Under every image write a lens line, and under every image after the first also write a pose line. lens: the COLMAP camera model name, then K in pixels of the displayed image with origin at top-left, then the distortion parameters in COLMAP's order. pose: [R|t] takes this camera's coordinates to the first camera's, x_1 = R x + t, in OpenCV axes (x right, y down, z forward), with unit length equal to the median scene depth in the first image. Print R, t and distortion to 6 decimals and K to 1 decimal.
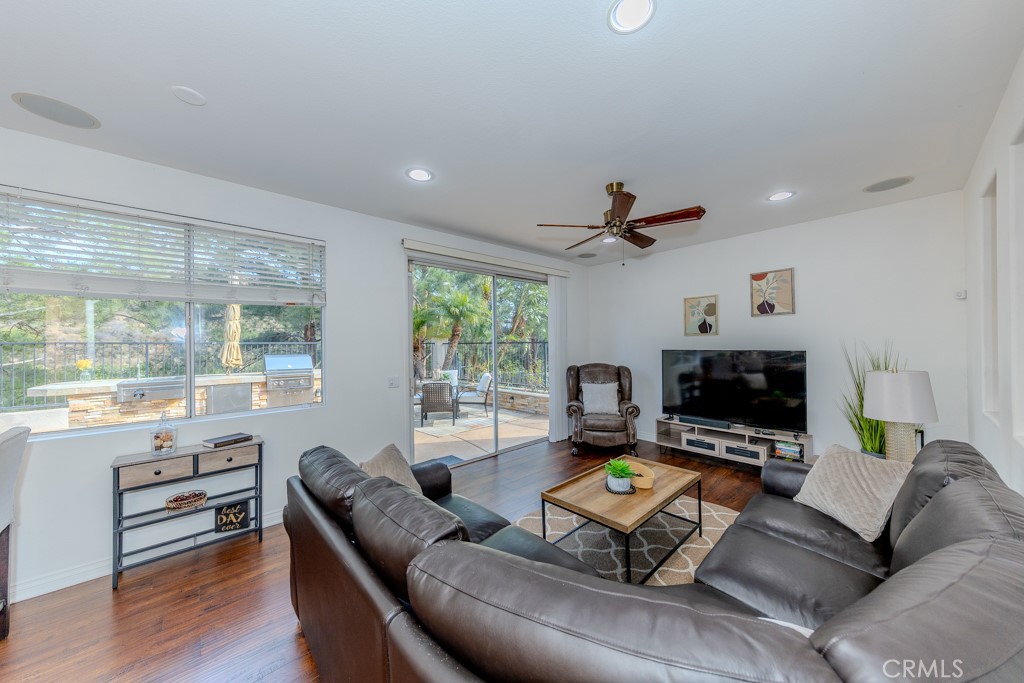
lens RADIAL K [[348.9, 0, 512.0], [0, 348.9, 341.5], [0, 0, 1]] dist [0.006579, -0.000160]
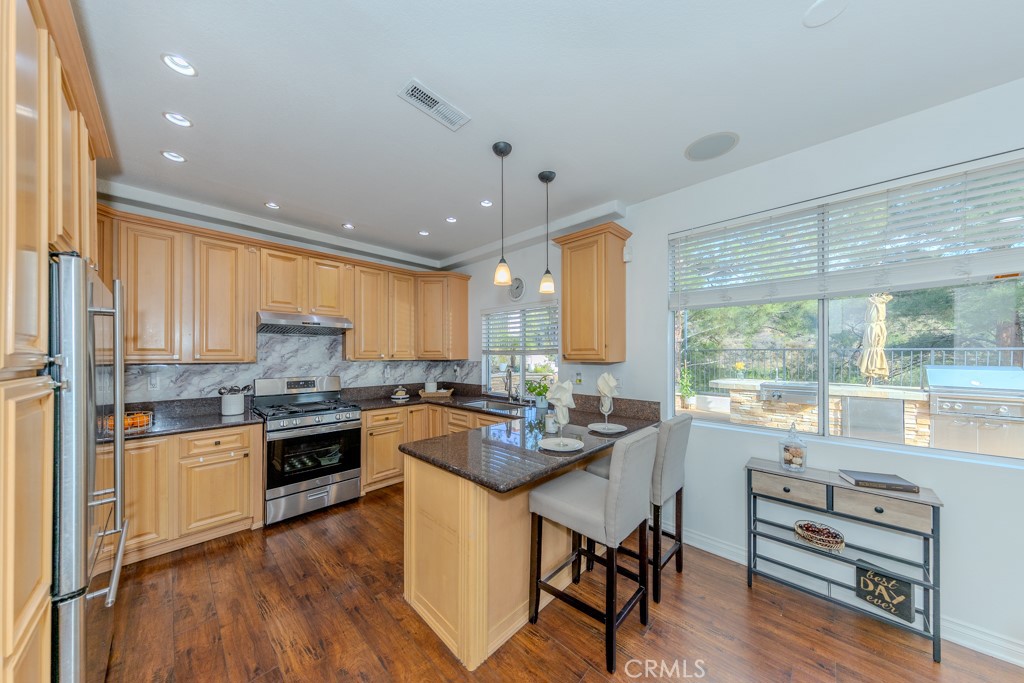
lens RADIAL K [[325.1, 0, 511.6], [0, 325.1, 354.7], [0, 0, 1]] dist [0.004899, -0.000114]
pose [[0.065313, 0.012821, -0.997782, -0.085004], [0.006426, 0.999891, 0.013269, 0.002912], [0.997844, -0.007279, 0.065223, 0.093601]]
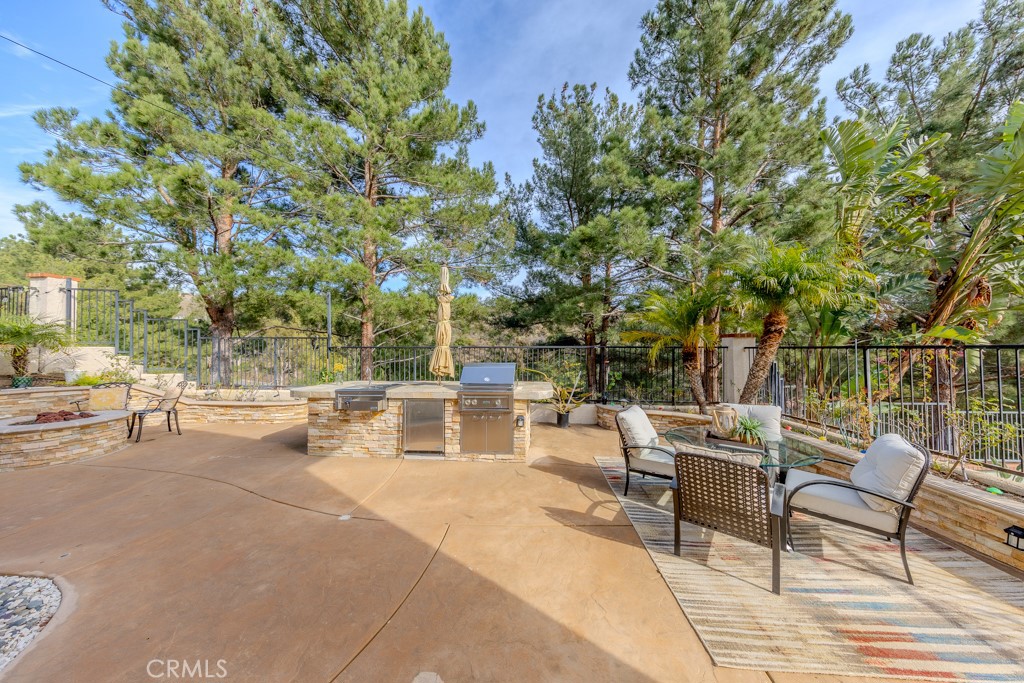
lens RADIAL K [[324.0, 0, 512.0], [0, 324.0, 341.5], [0, 0, 1]] dist [0.000237, -0.000023]
pose [[0.675779, -0.013496, -0.736980, -0.123651], [0.005968, 0.999900, -0.012838, 0.000792], [0.737080, 0.004277, 0.675792, 0.703258]]
